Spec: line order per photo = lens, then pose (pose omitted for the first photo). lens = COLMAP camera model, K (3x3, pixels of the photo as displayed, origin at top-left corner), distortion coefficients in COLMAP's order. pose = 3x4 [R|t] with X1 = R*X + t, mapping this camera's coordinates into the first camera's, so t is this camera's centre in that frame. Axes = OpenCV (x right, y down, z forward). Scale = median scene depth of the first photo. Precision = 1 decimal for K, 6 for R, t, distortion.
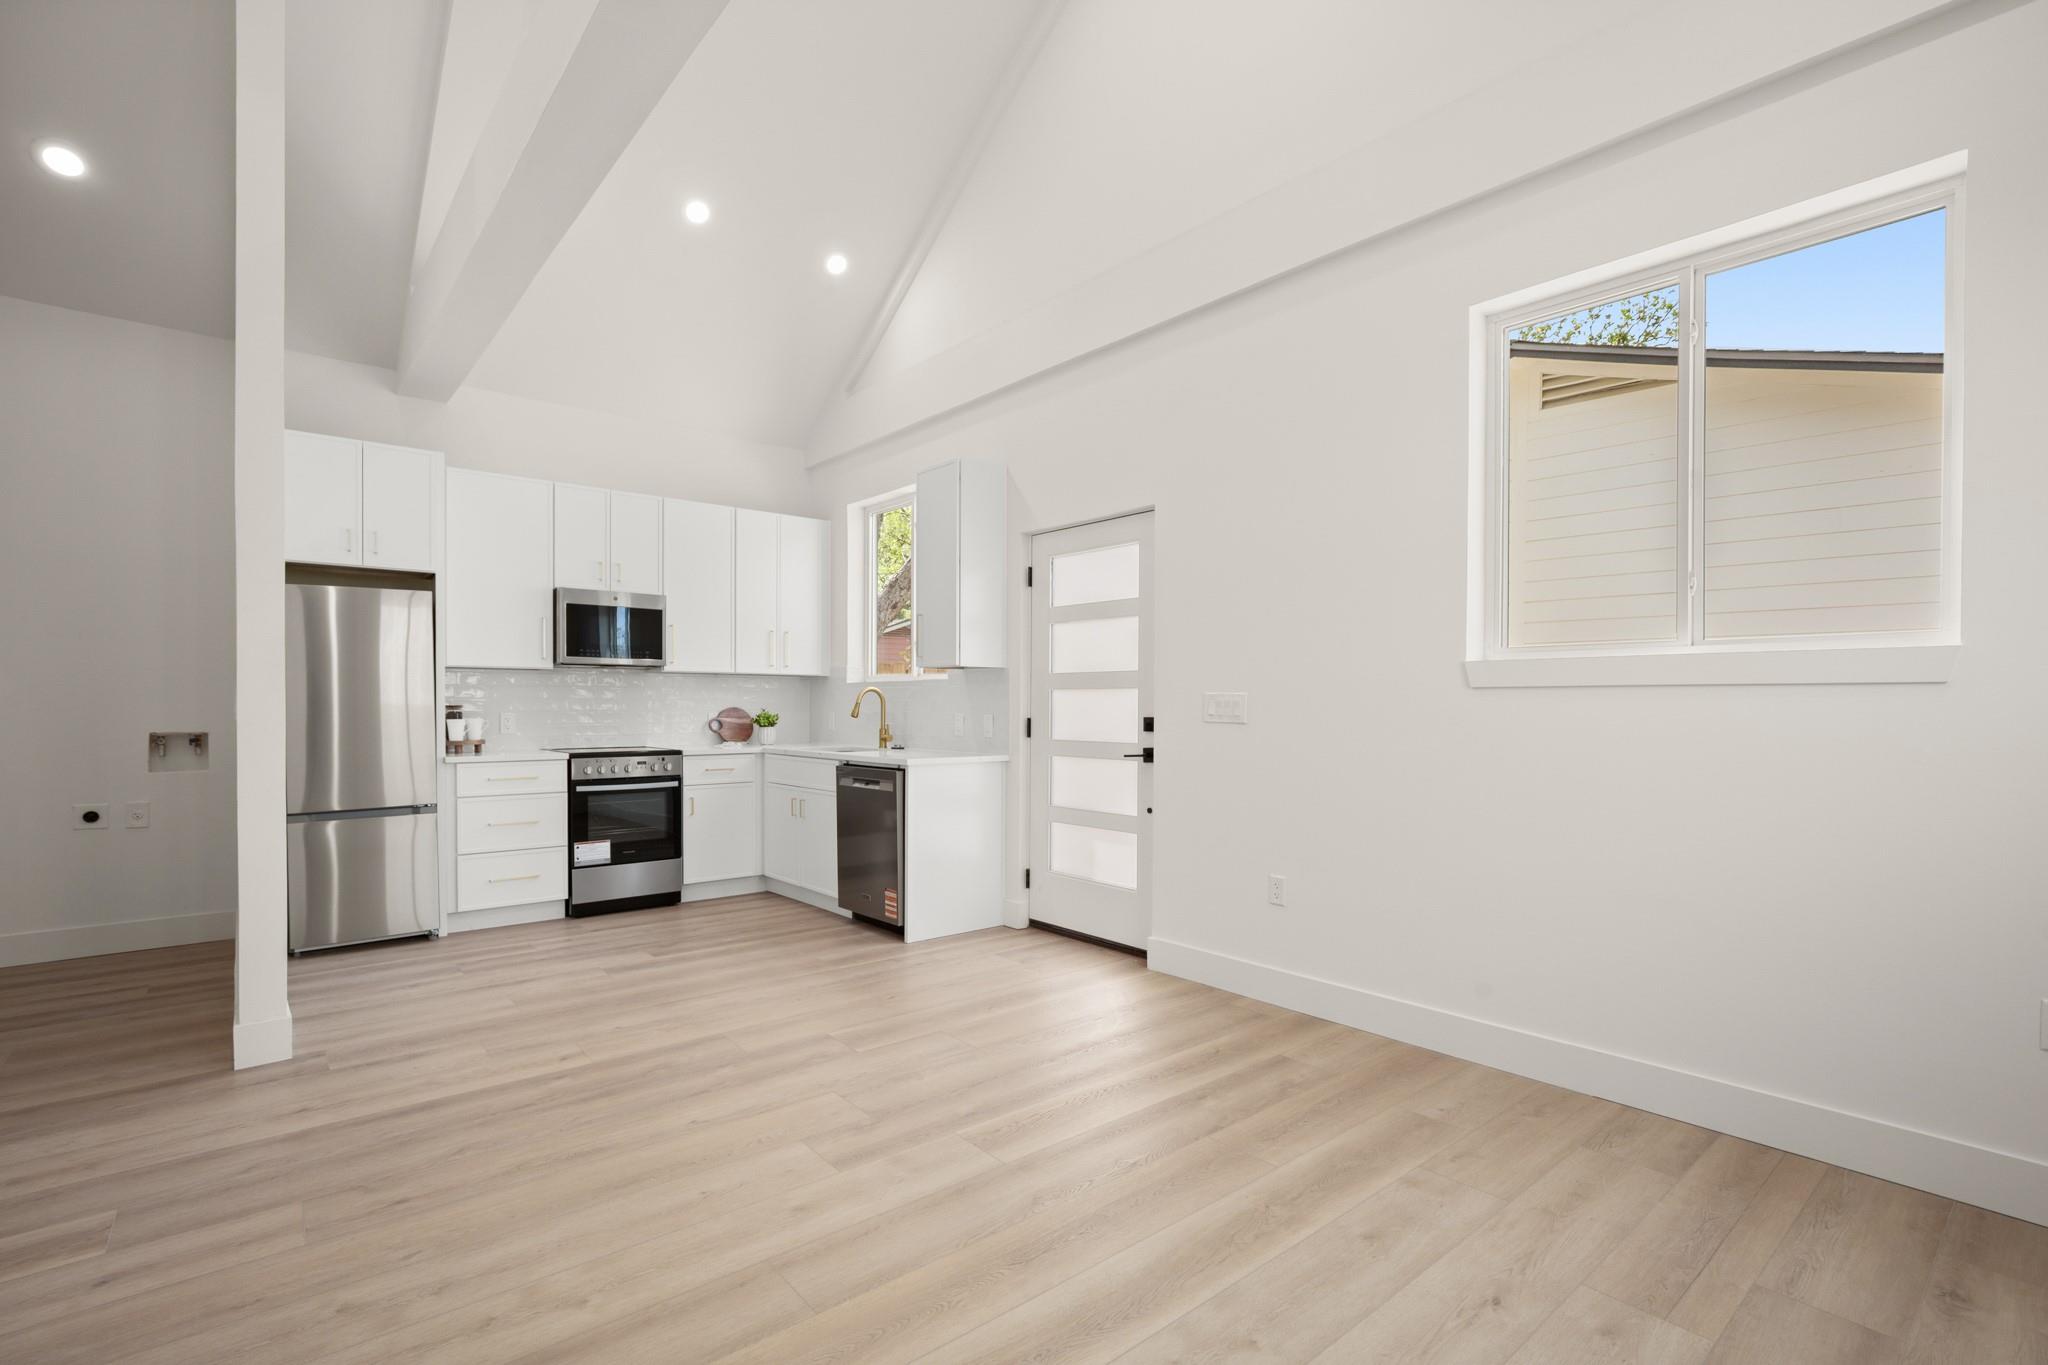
lens RADIAL K [[944.1, 0, 1035.1], [0, 944.1, 700.6], [0, 0, 1]] dist [-0.030014, 0.009267]
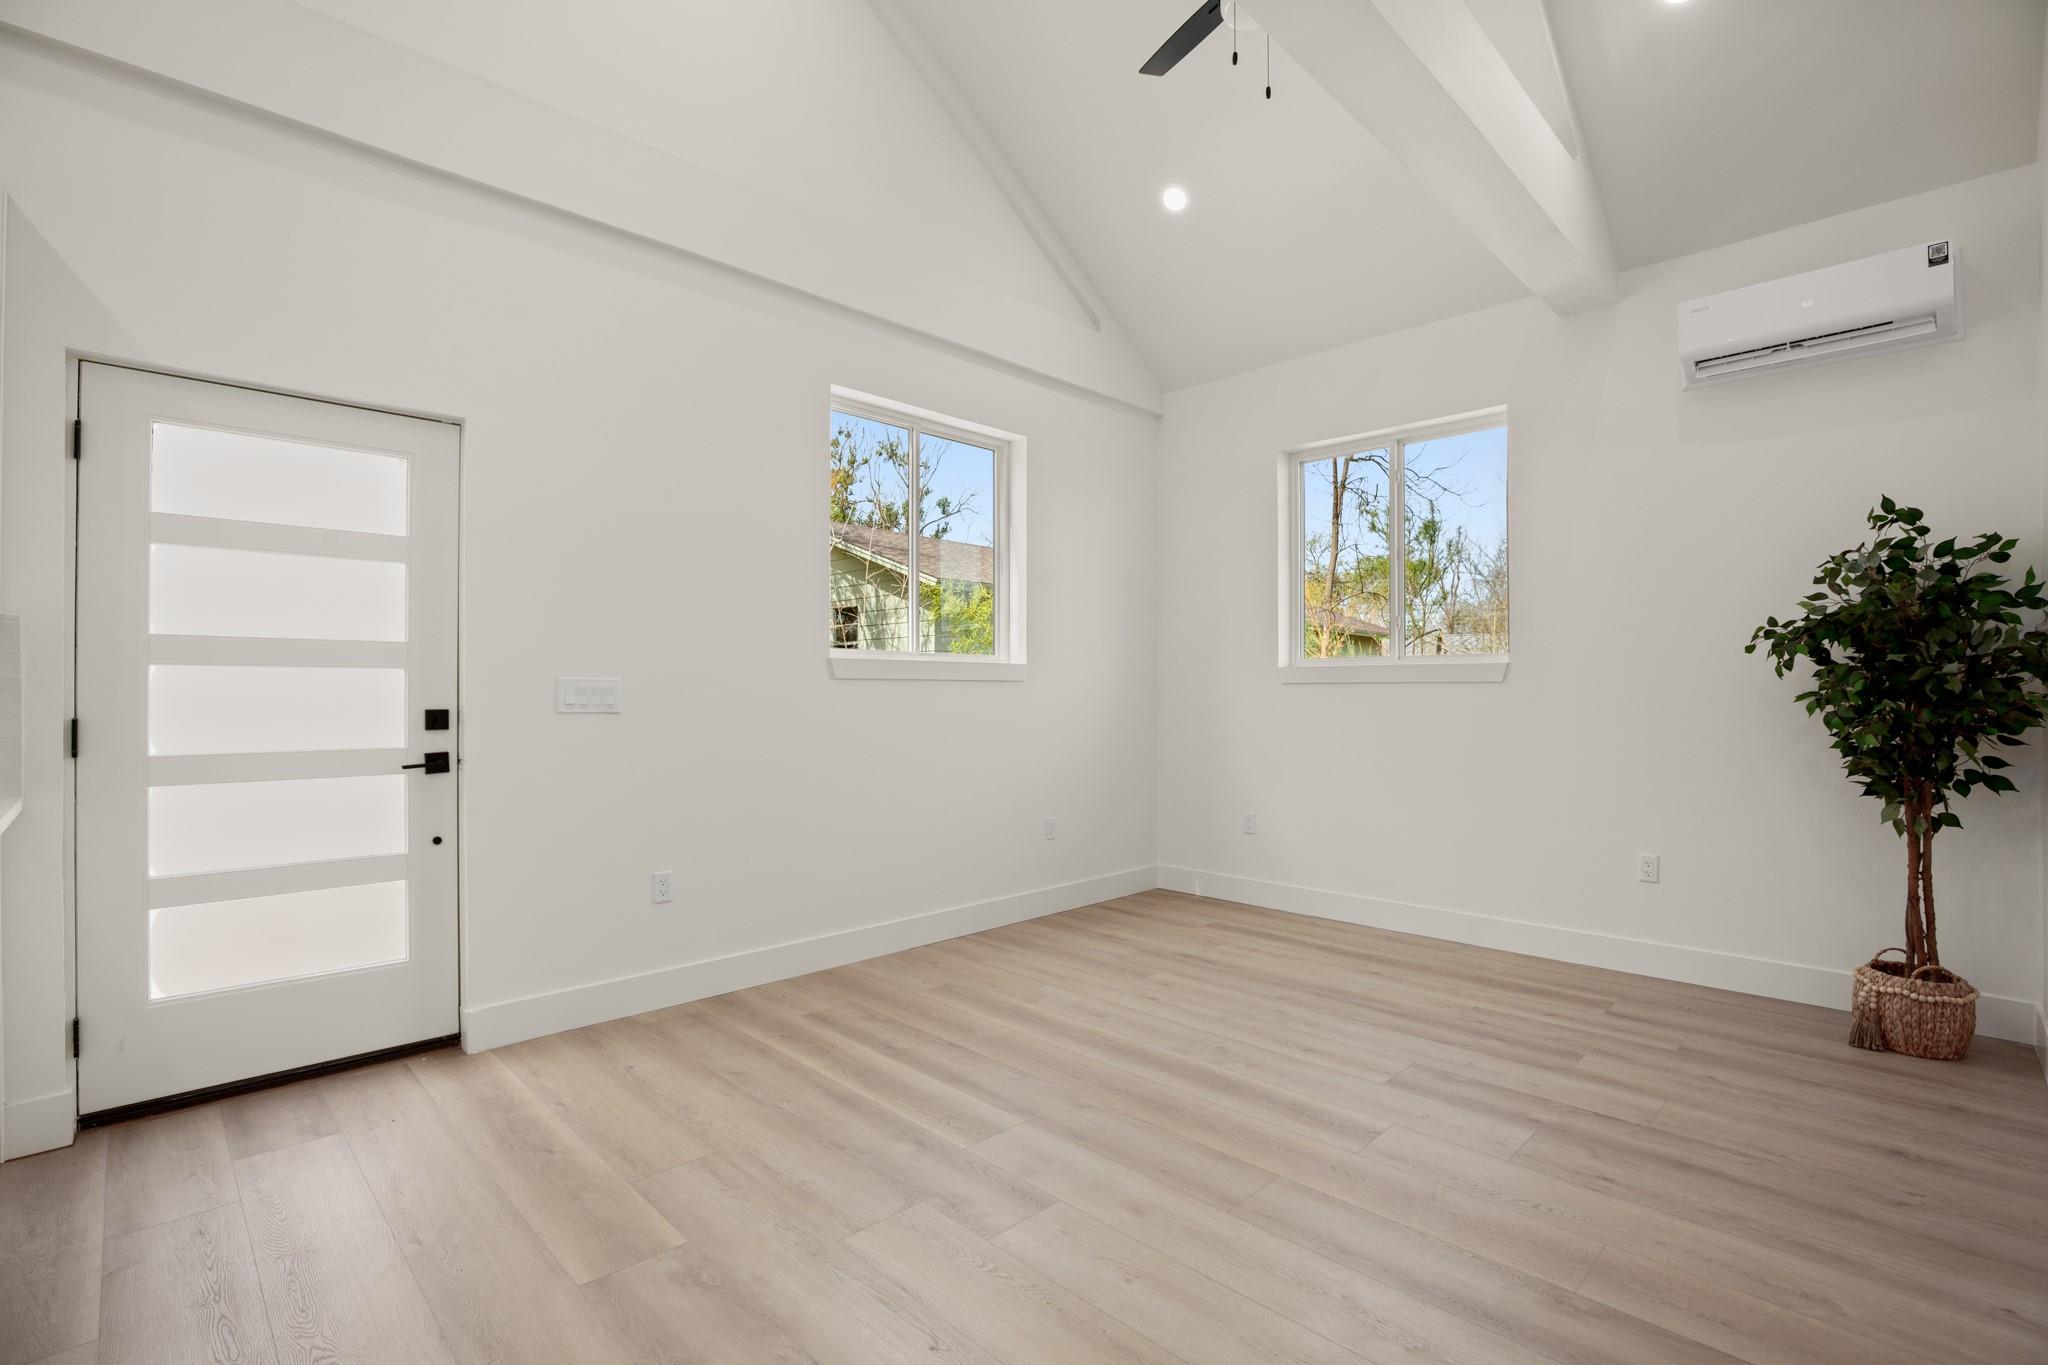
lens RADIAL K [[926.8, 0, 1065.0], [0, 926.8, 683.7], [0, 0, 1]] dist [-0.027414, -0.000092]
pose [[-0.094511, 0.000675, 0.995524, -1.275244], [-0.003910, 0.999992, -0.001050, -0.006751], [-0.995516, -0.003992, -0.094508, 1.241675]]
